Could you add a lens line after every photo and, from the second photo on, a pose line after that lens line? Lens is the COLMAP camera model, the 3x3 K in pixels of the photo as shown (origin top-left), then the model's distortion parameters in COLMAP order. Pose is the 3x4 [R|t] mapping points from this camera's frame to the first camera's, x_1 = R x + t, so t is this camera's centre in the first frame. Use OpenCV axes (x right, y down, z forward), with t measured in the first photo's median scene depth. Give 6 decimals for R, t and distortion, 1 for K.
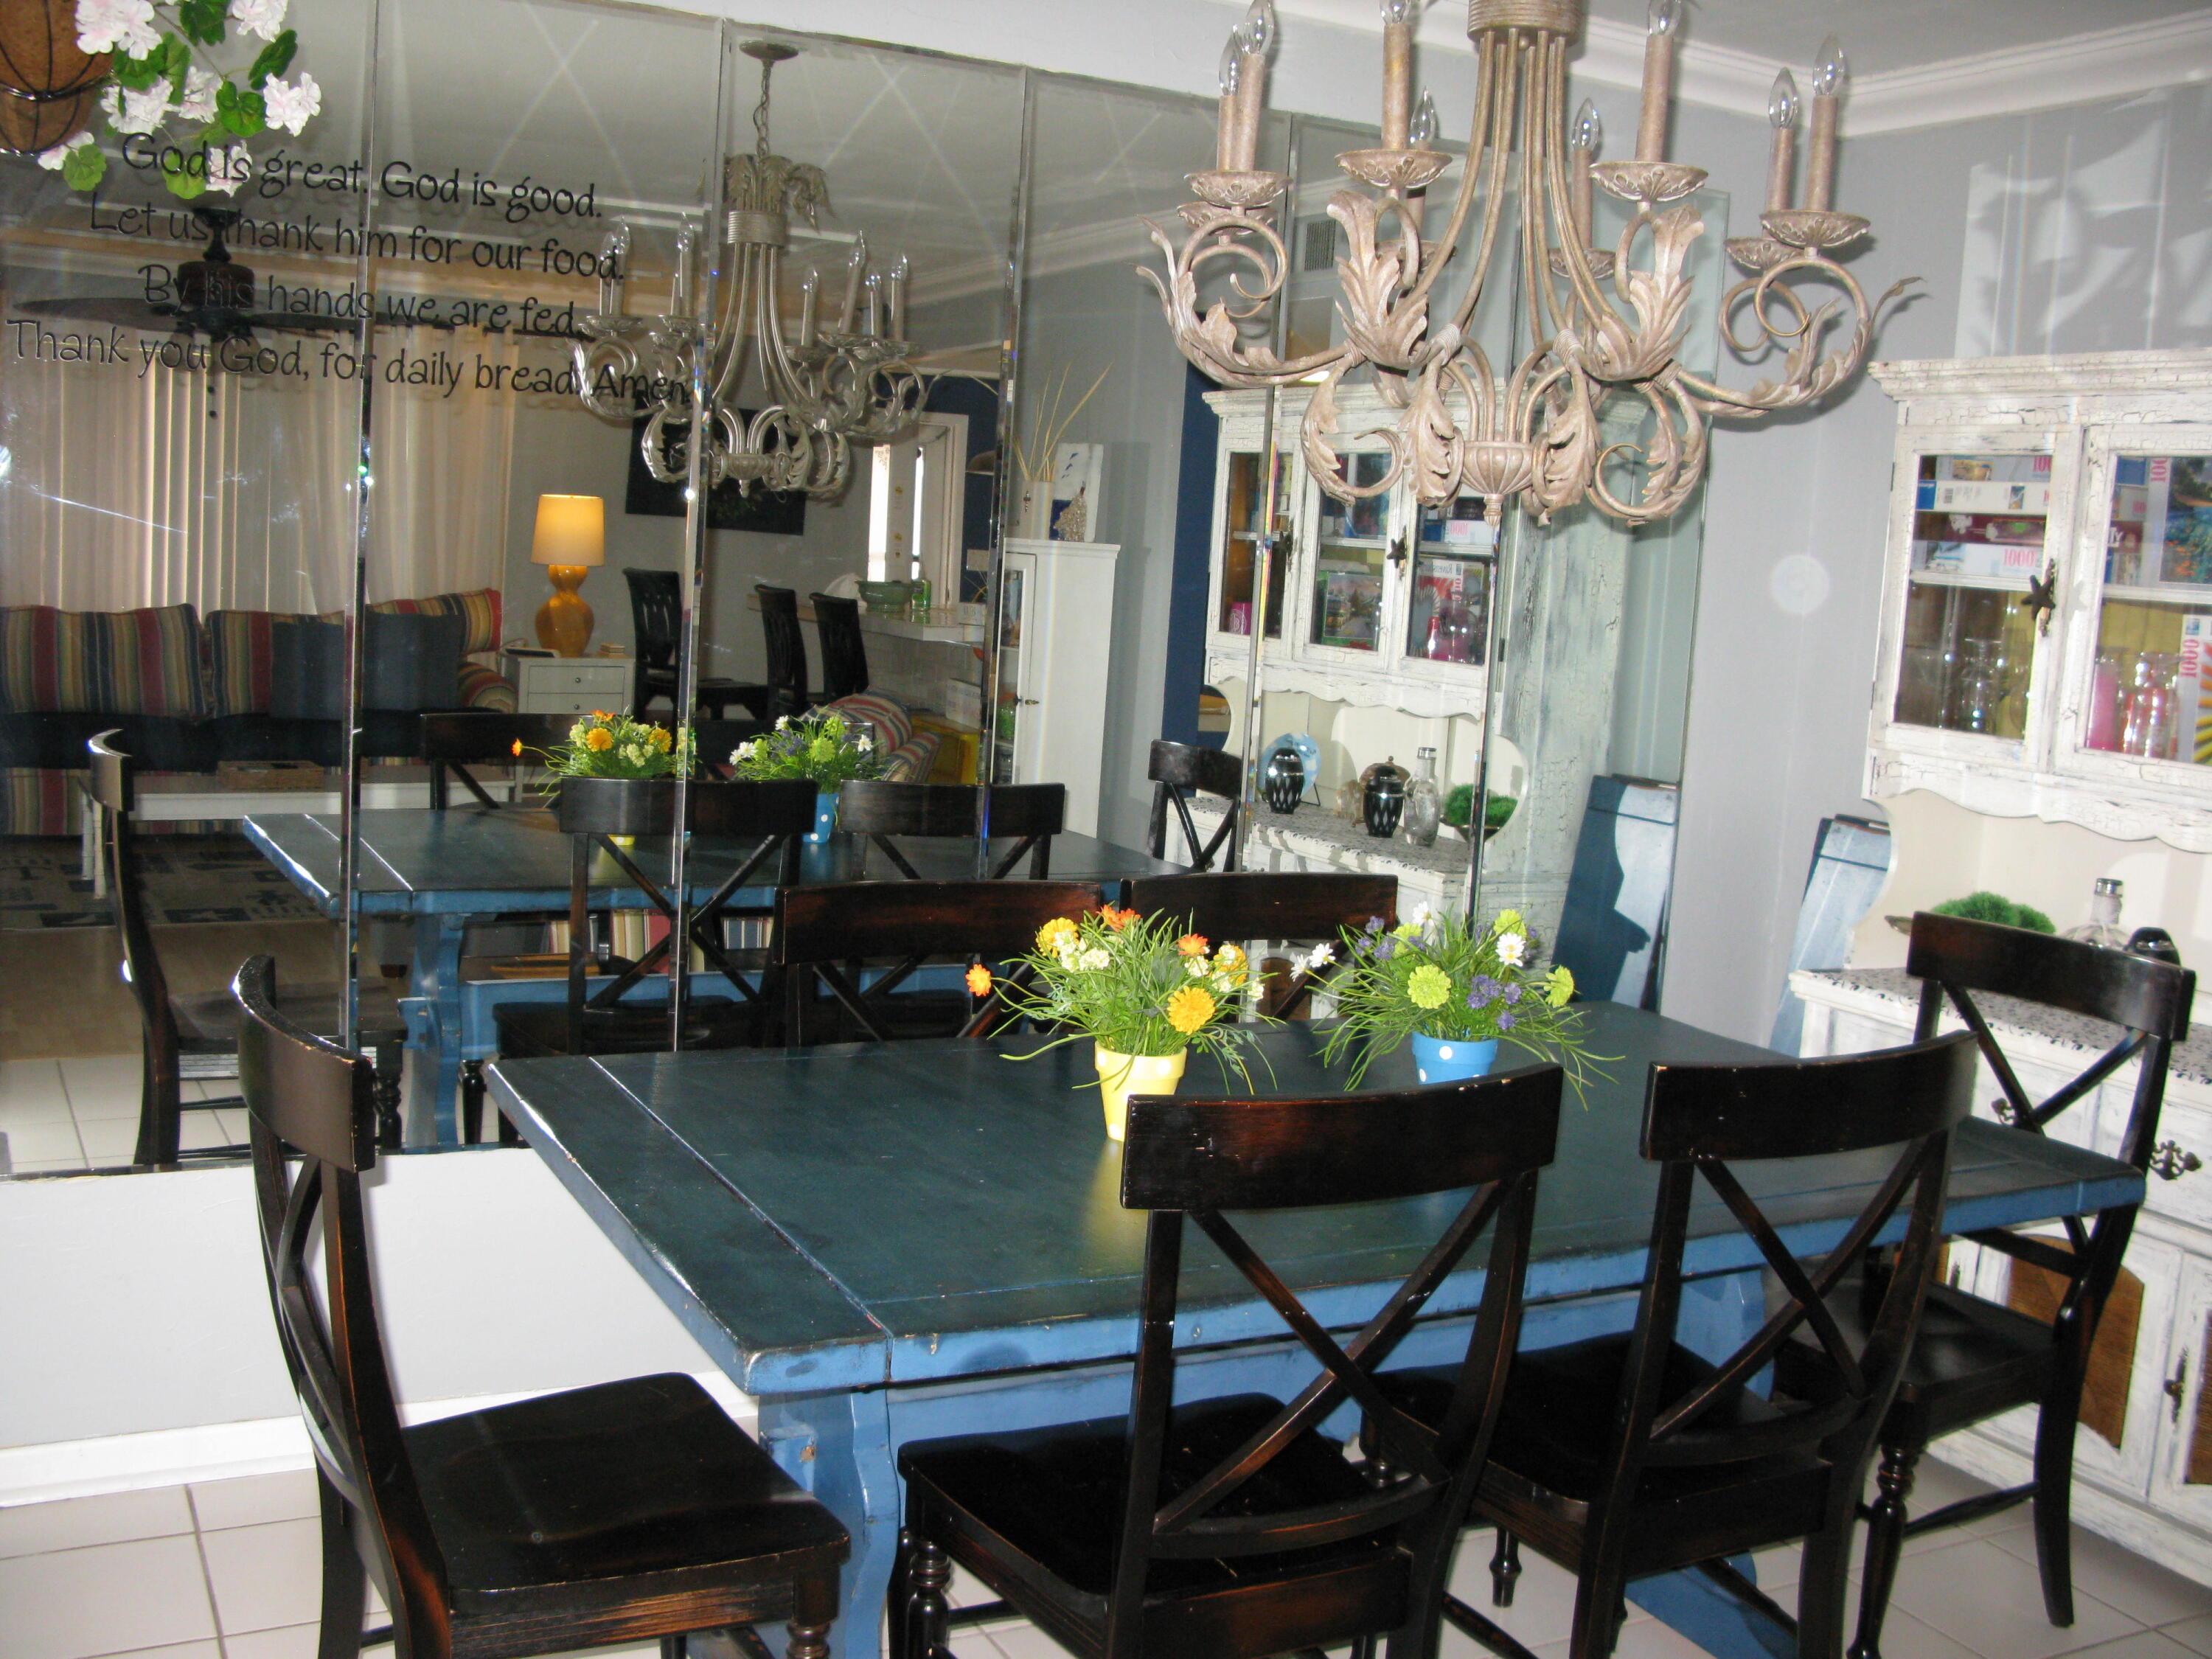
lens RADIAL K [[2152.3, 0, 1106.0], [0, 2152.3, 829.5], [0, 0, 1]] dist [-0.224718, 0.225873]
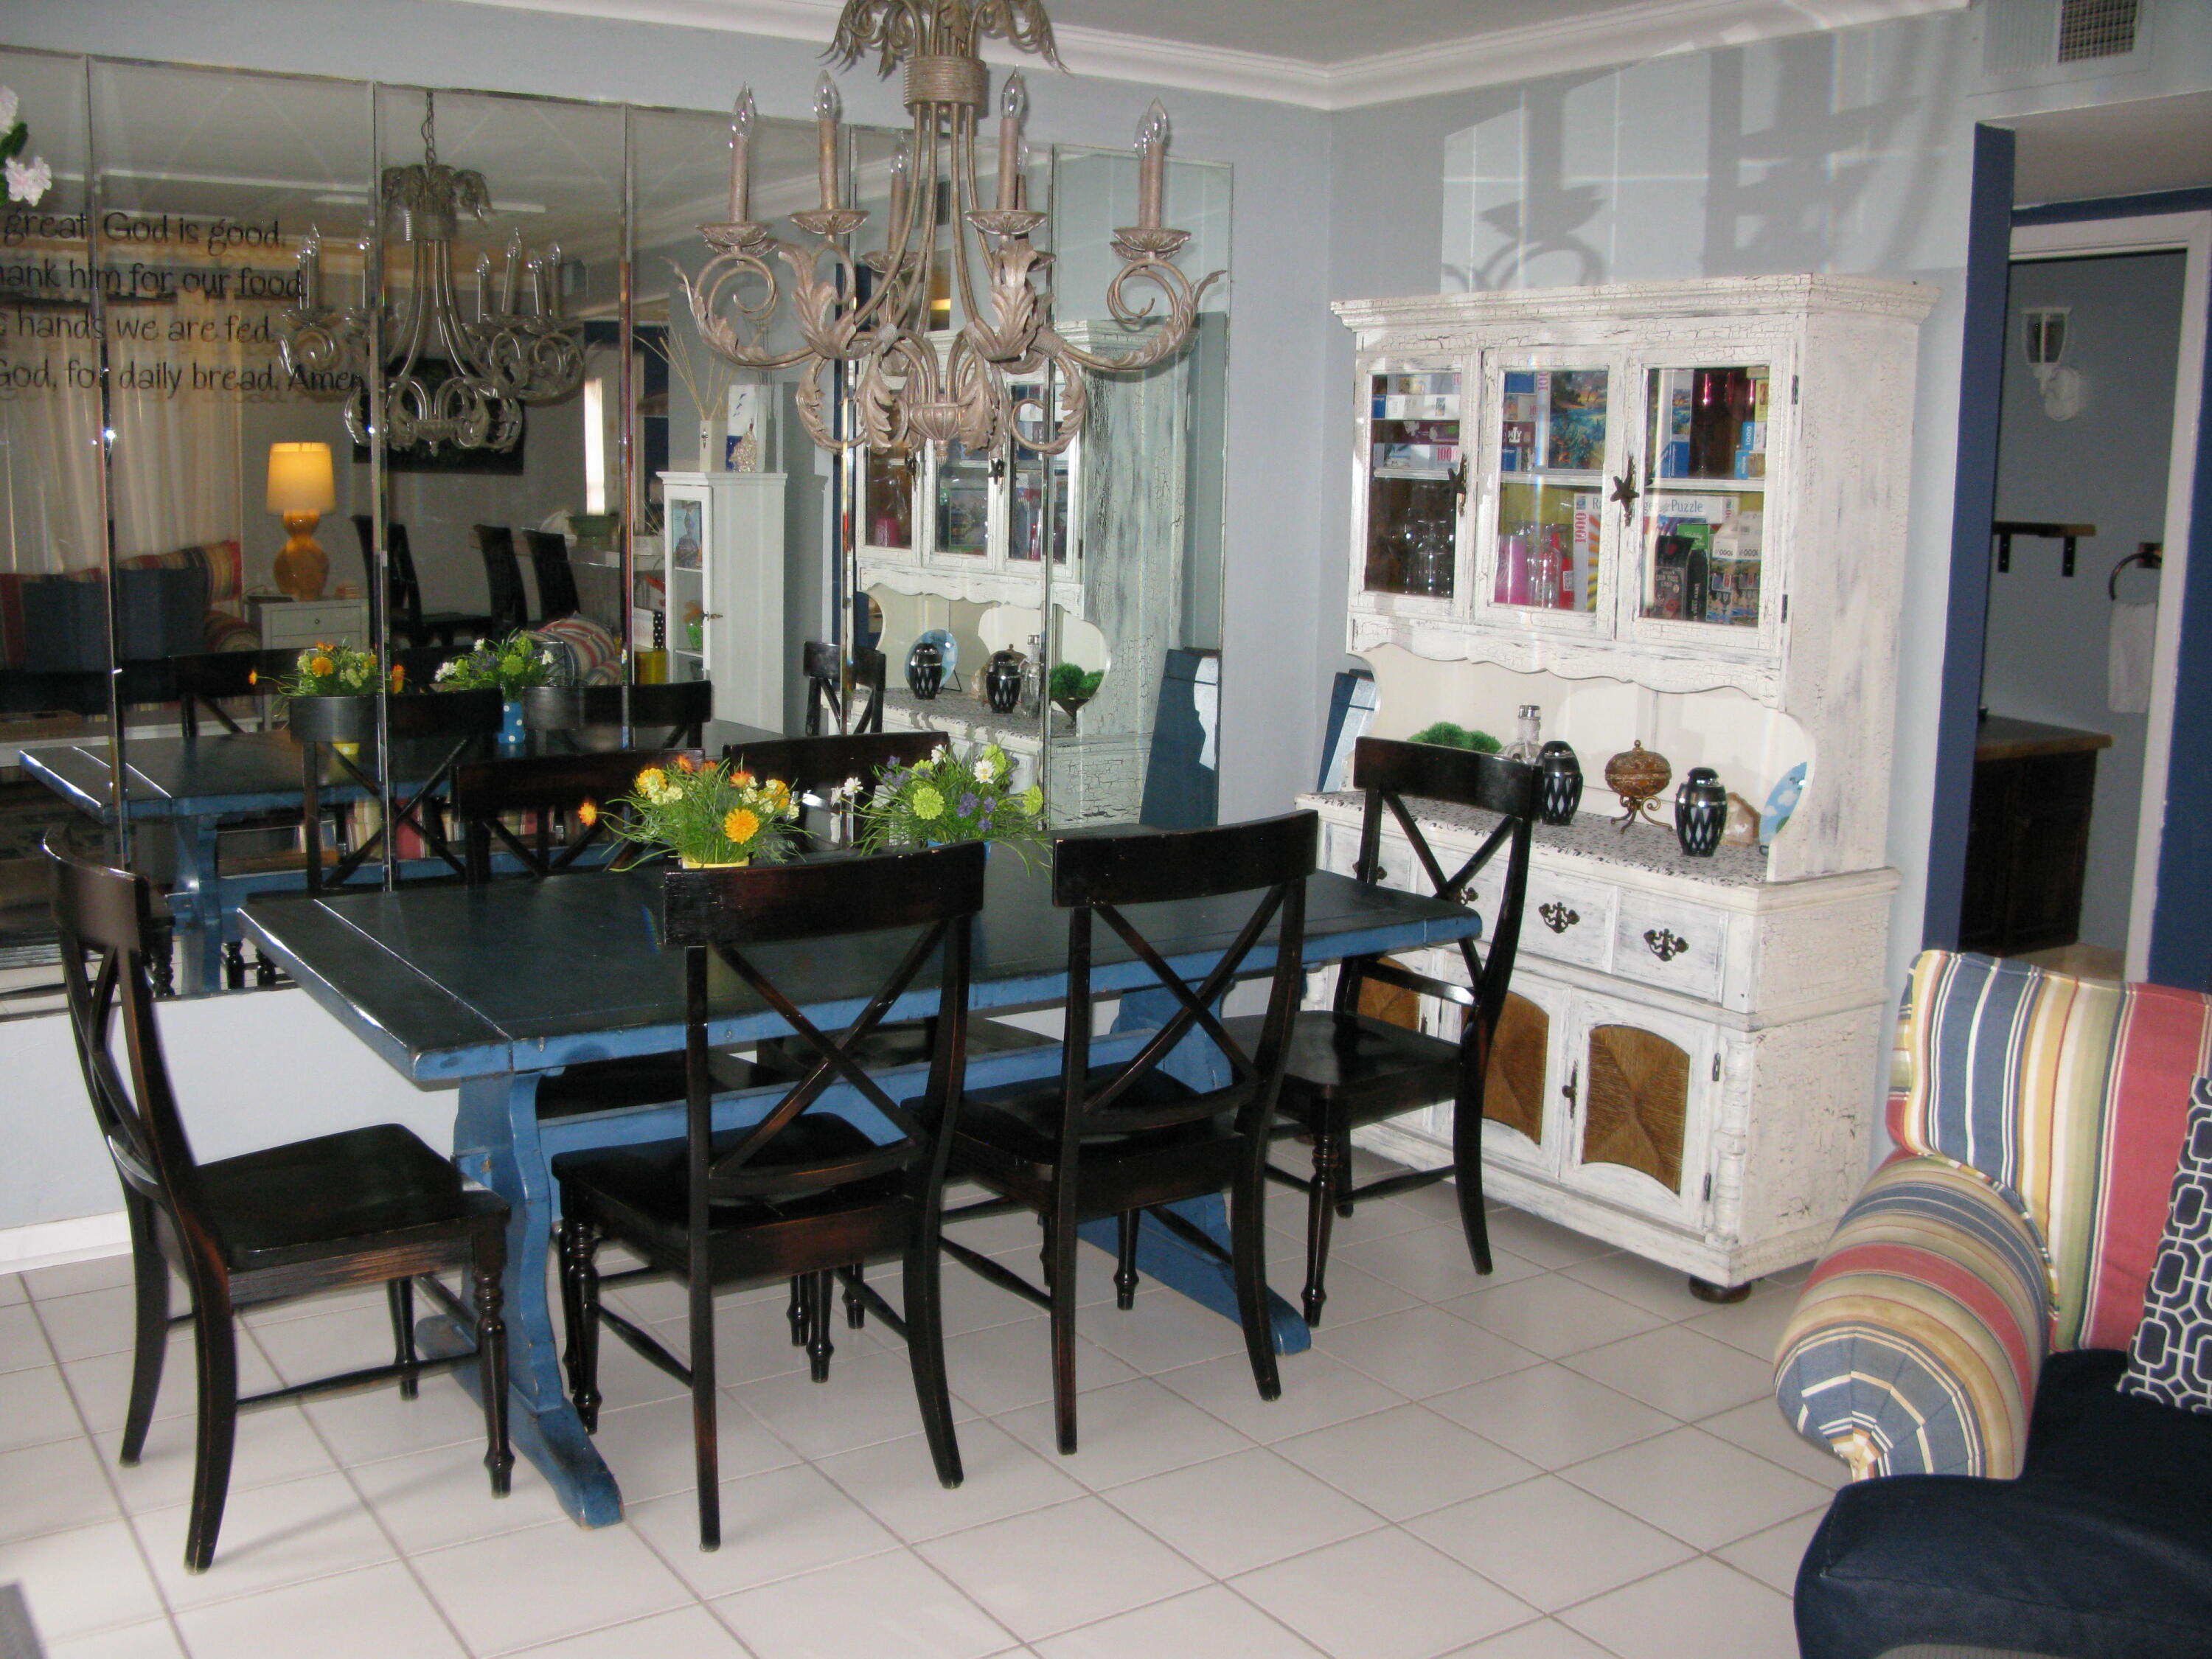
lens RADIAL K [[2152.3, 0, 1106.0], [0, 2152.3, 829.5], [0, 0, 1]] dist [-0.224718, 0.225873]
pose [[0.992800, -0.061393, 0.102855, 0.086825], [0.056934, 0.997329, 0.045743, 0.024371], [-0.105388, -0.039558, 0.993644, -0.261896]]
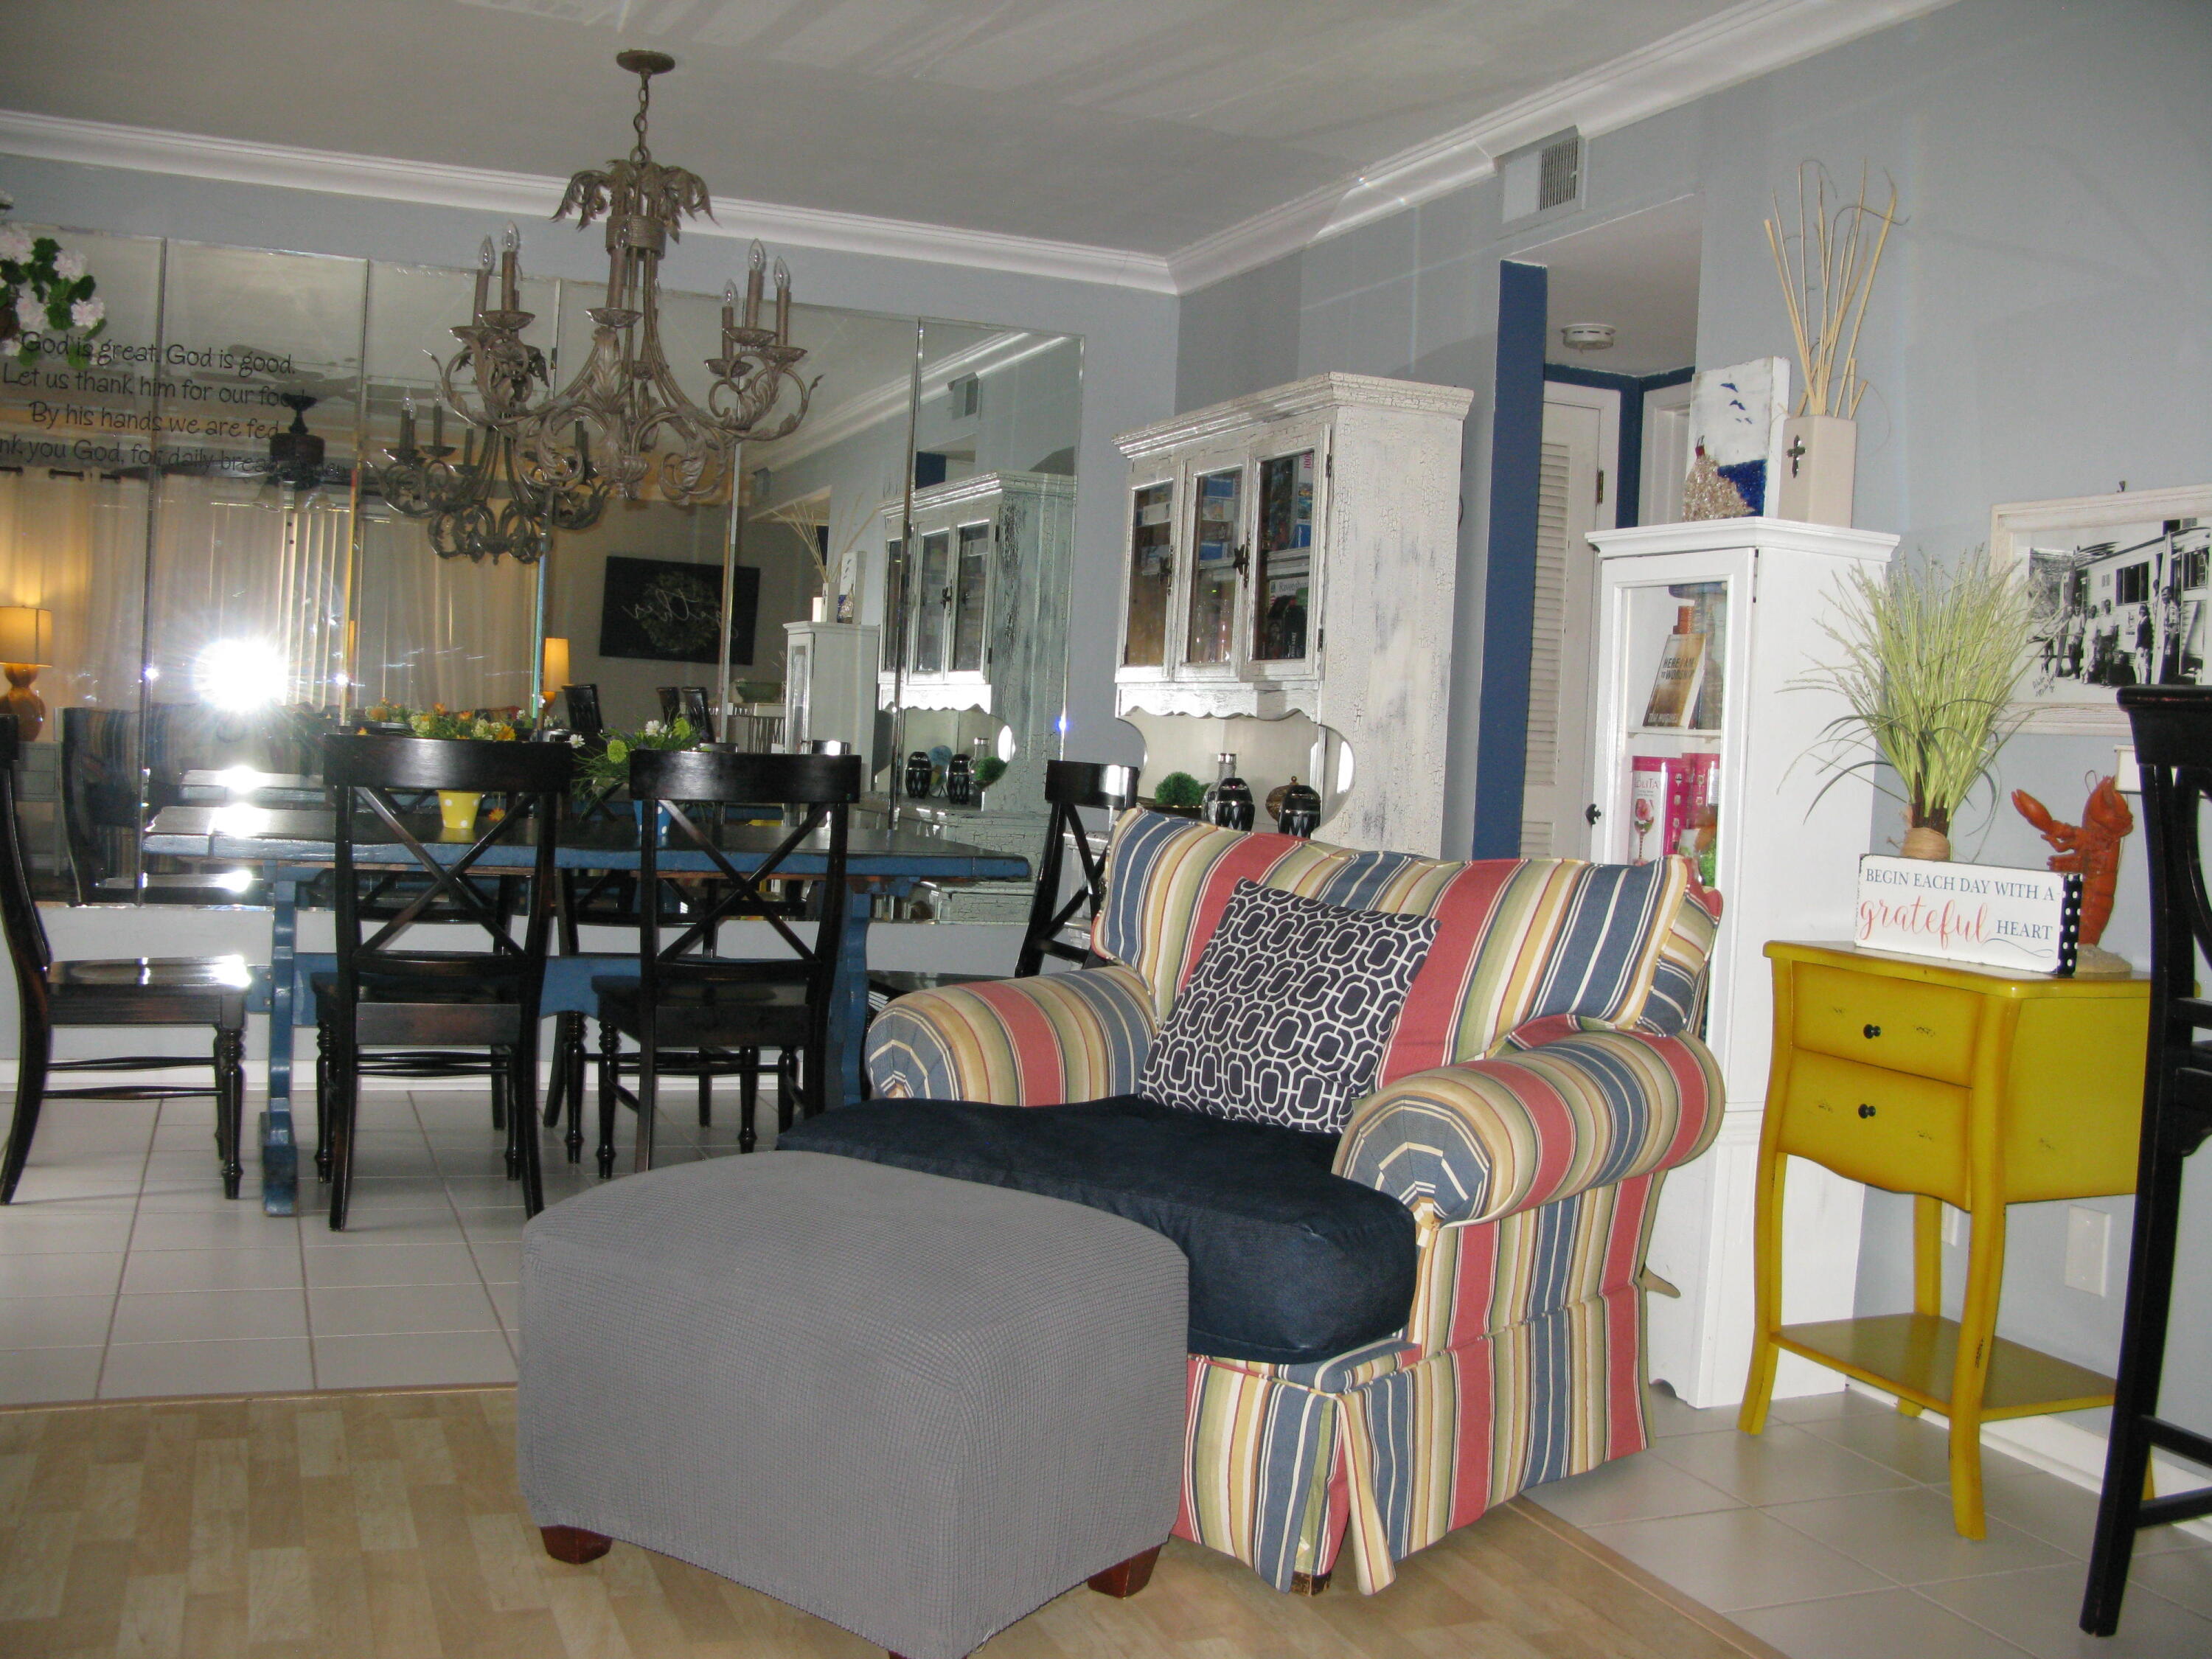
lens RADIAL K [[2126.5, 0, 1106.0], [0, 2126.5, 829.5], [0, 0, 1]] dist [-0.190723, 0.192046]
pose [[0.996798, -0.006406, -0.079704, 0.492498], [-0.000143, 0.996641, -0.081890, 0.198099], [0.079961, 0.081639, 0.993449, -0.543636]]
